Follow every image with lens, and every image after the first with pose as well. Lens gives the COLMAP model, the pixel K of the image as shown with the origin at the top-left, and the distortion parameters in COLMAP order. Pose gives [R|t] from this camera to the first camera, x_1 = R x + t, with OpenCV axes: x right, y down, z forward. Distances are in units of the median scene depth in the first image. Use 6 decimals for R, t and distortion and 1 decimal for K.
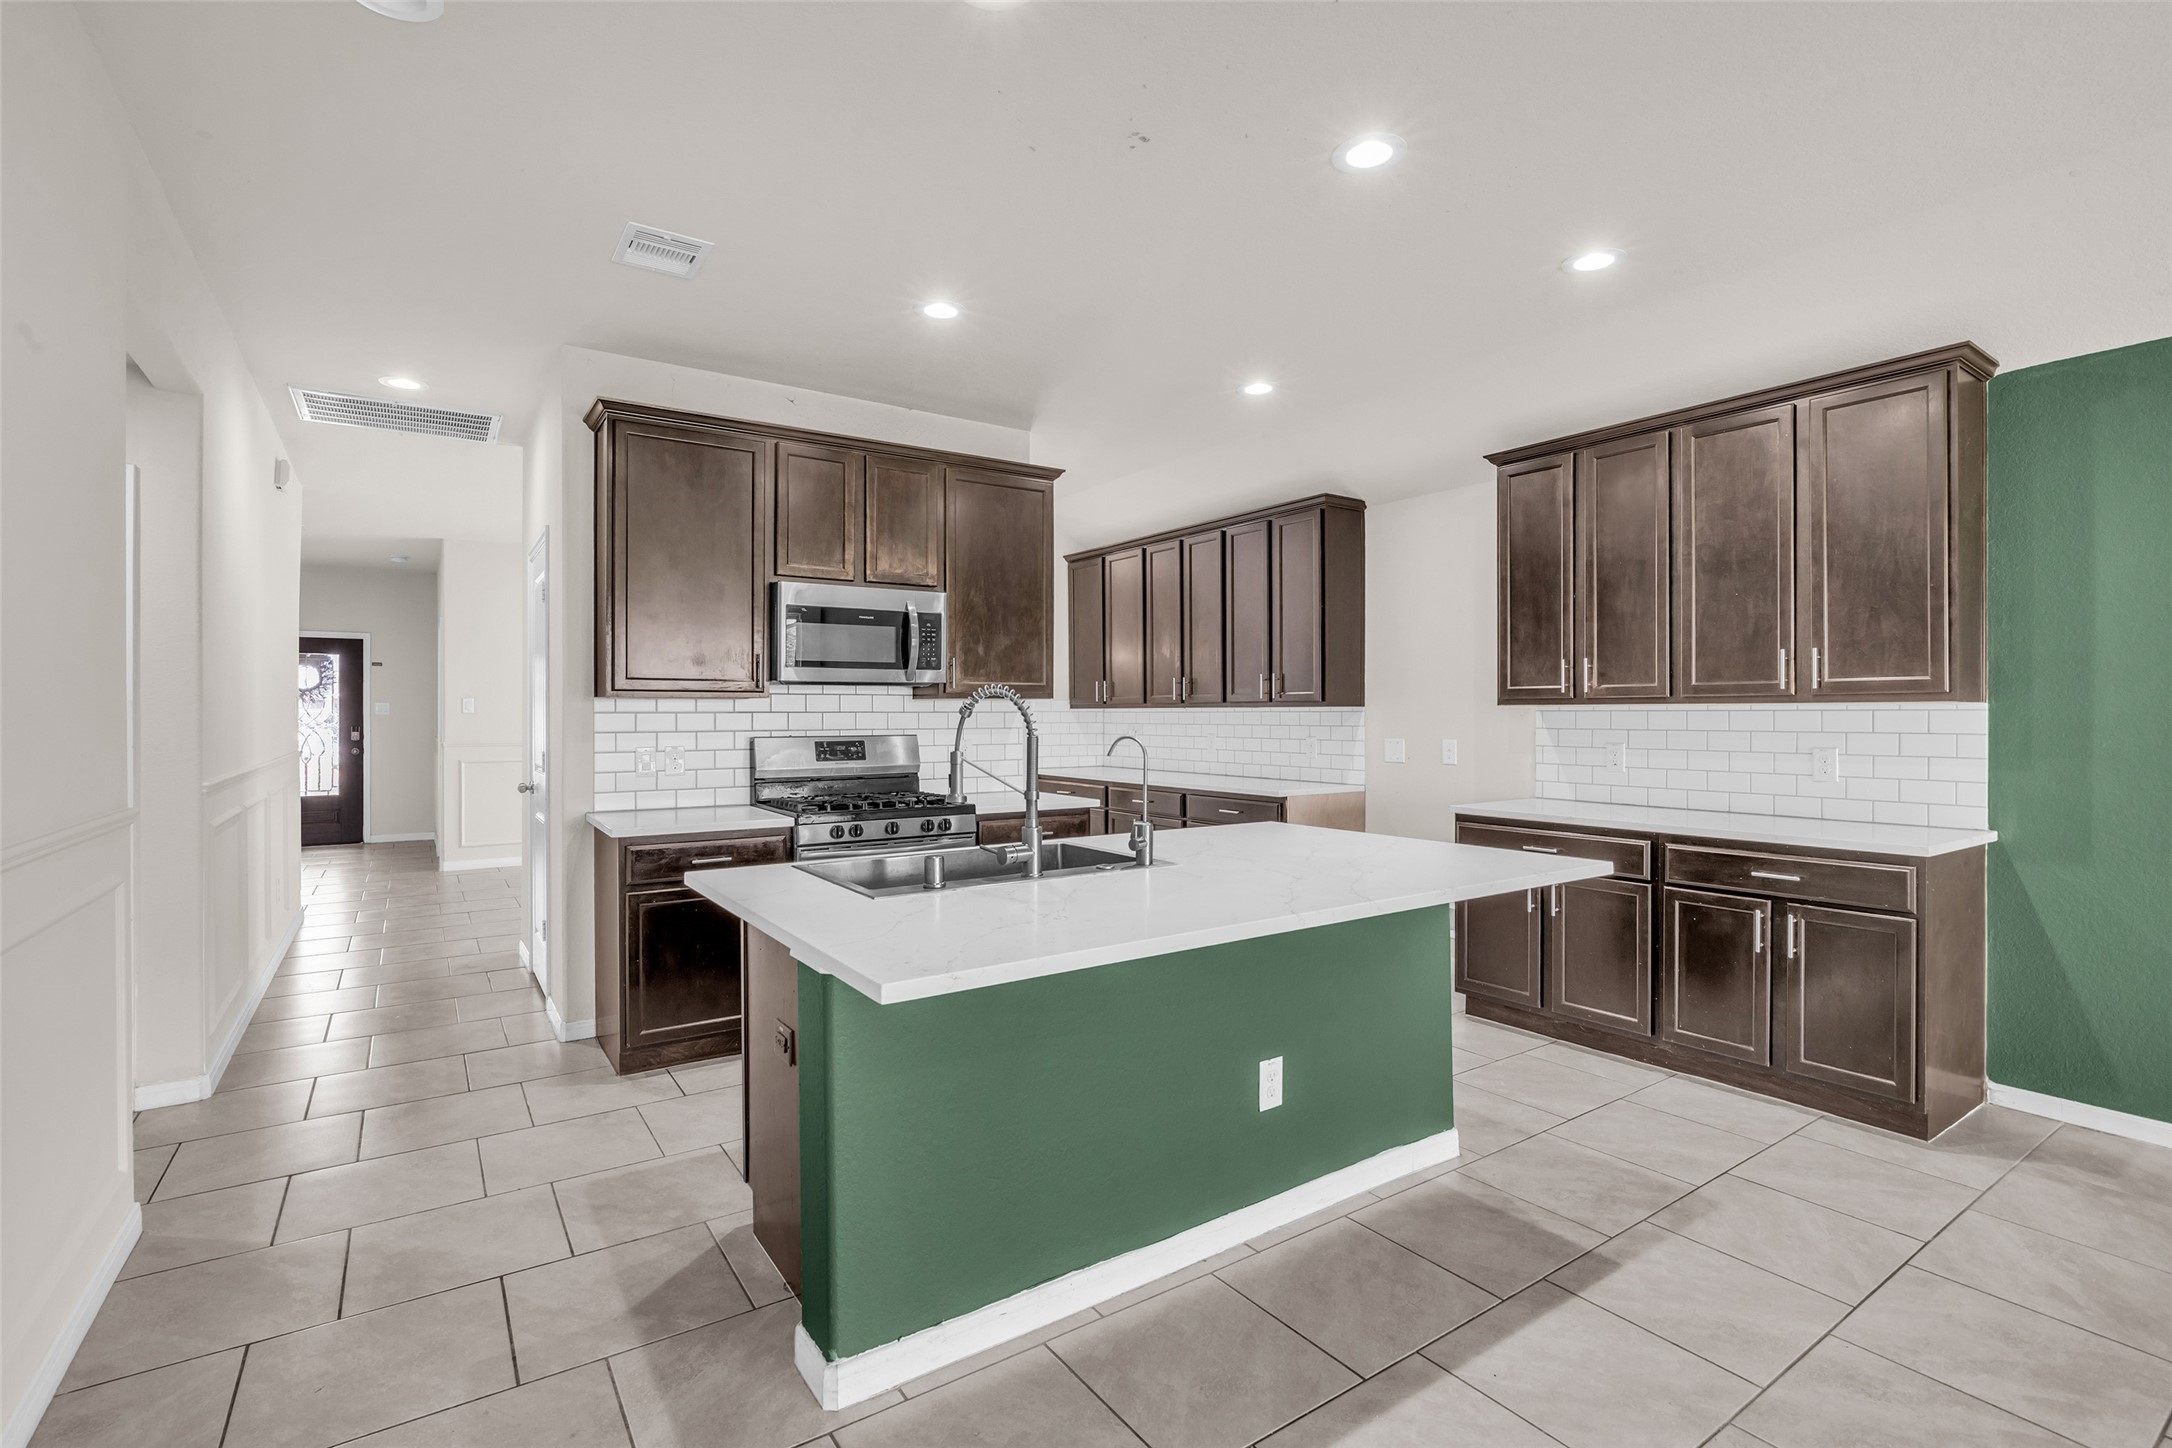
lens RADIAL K [[1002.2, 0, 1084.0], [0, 1002.2, 711.9], [0, 0, 1]] dist [-0.011112, 0.001288]
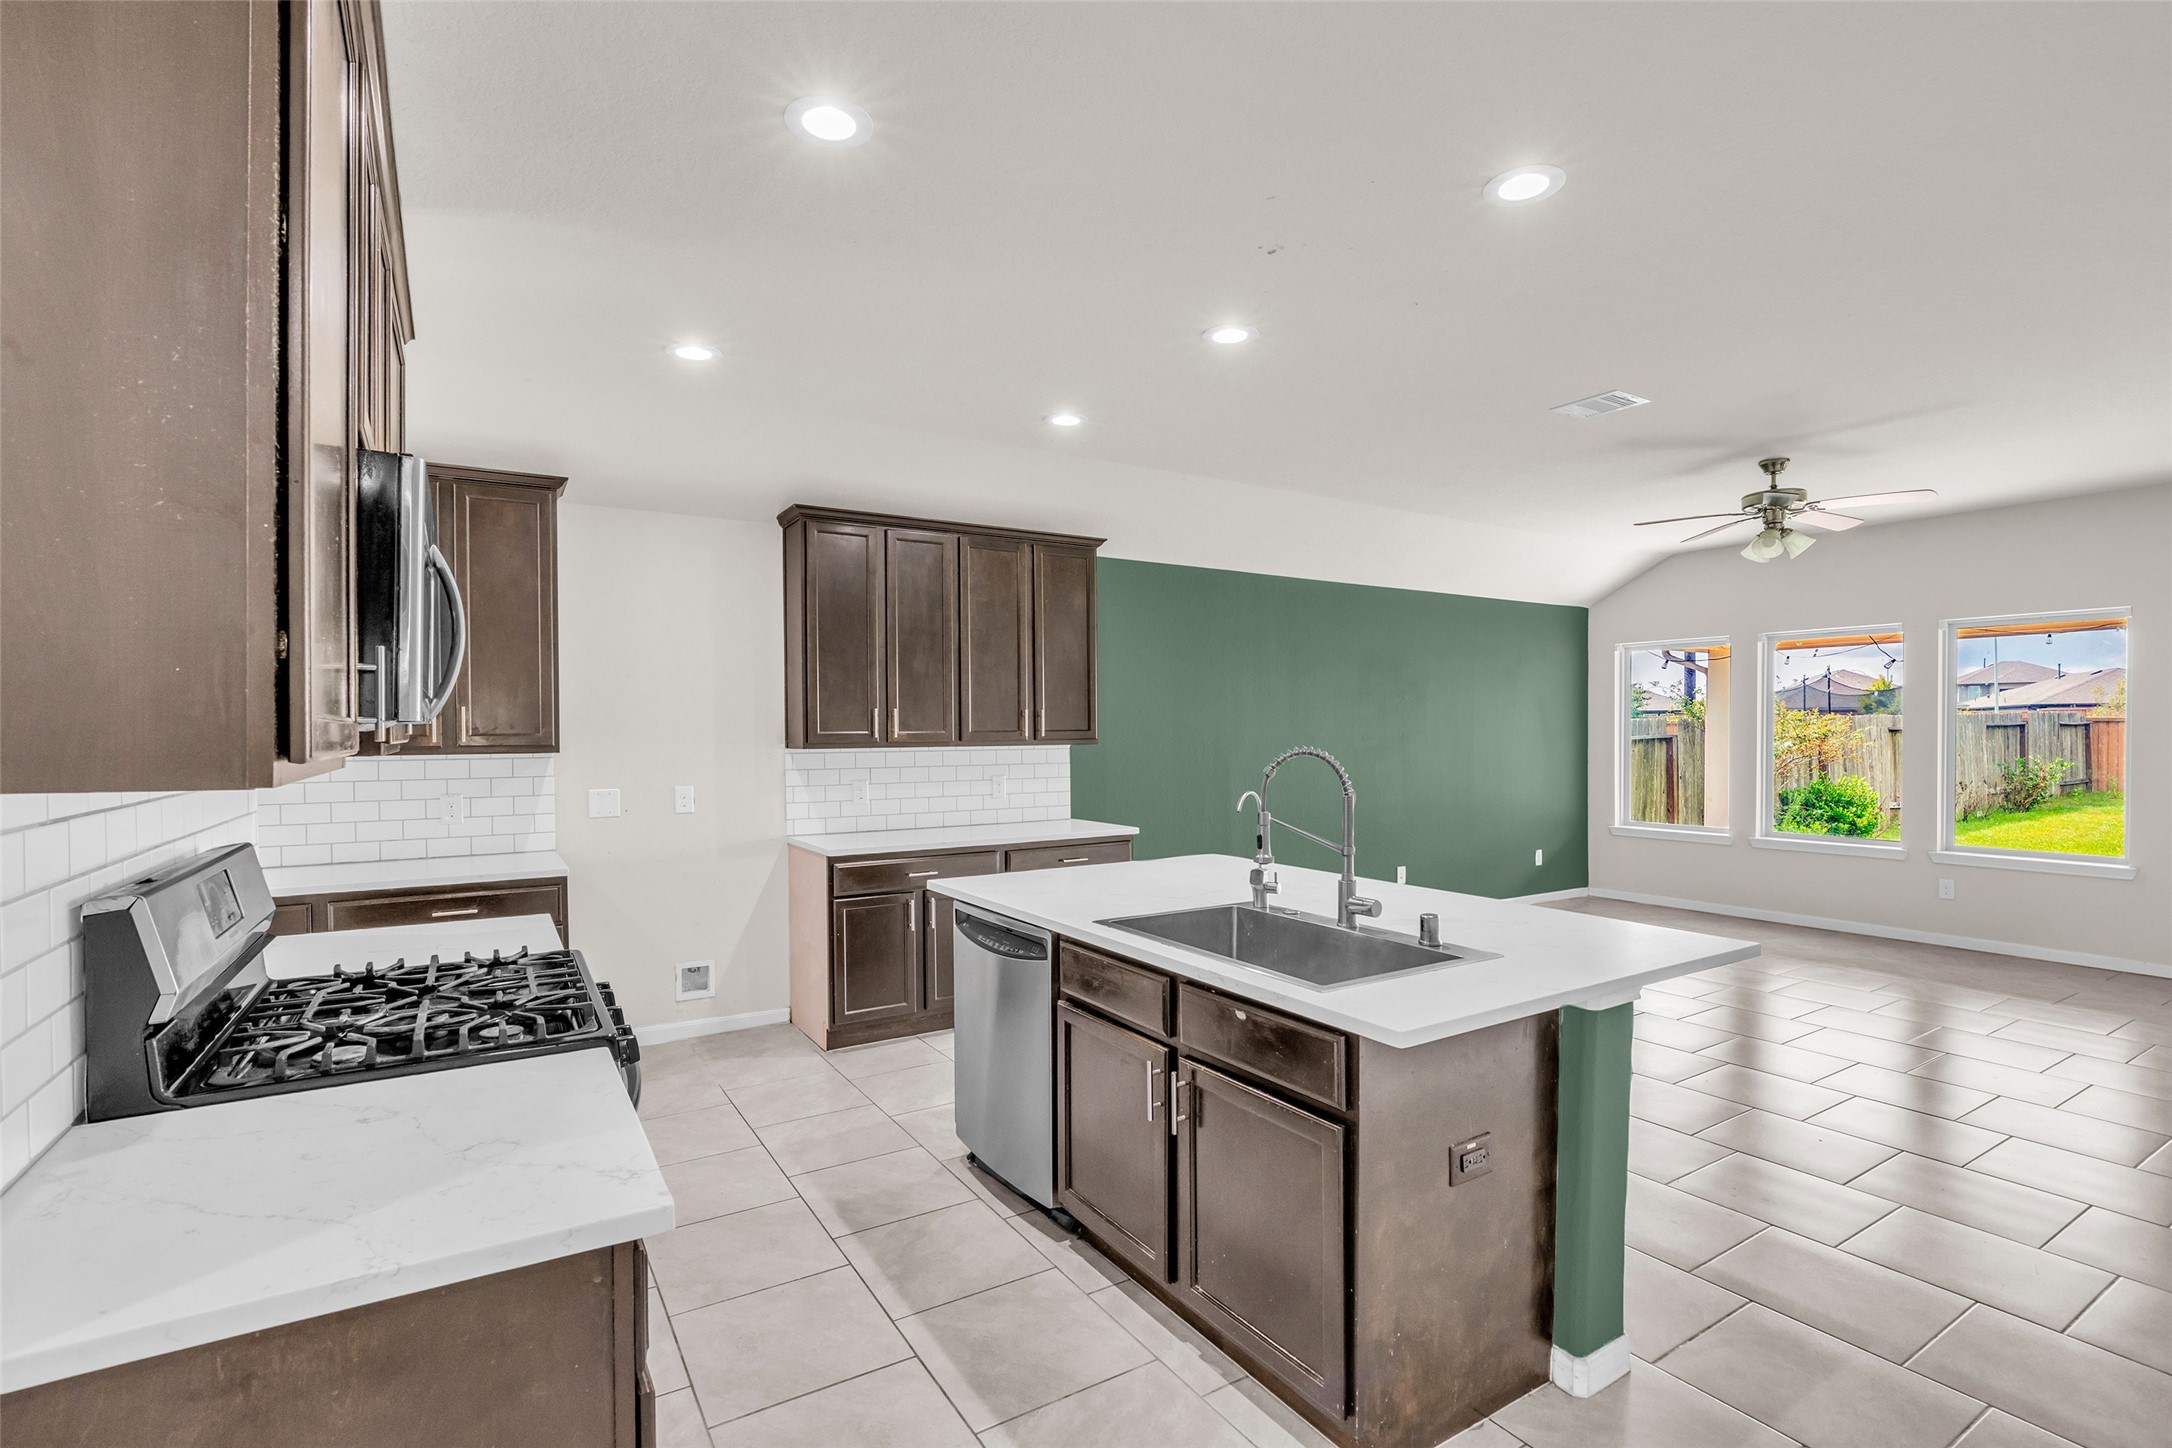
lens RADIAL K [[1004.5, 0, 1089.6], [0, 1004.5, 741.6], [0, 0, 1]] dist [-0.014028, 0.000608]
pose [[0.038909, -0.011166, 0.999180, -0.655477], [0.004486, 0.999929, 0.011000, -0.026465], [-0.999233, 0.004054, 0.038956, 0.715344]]
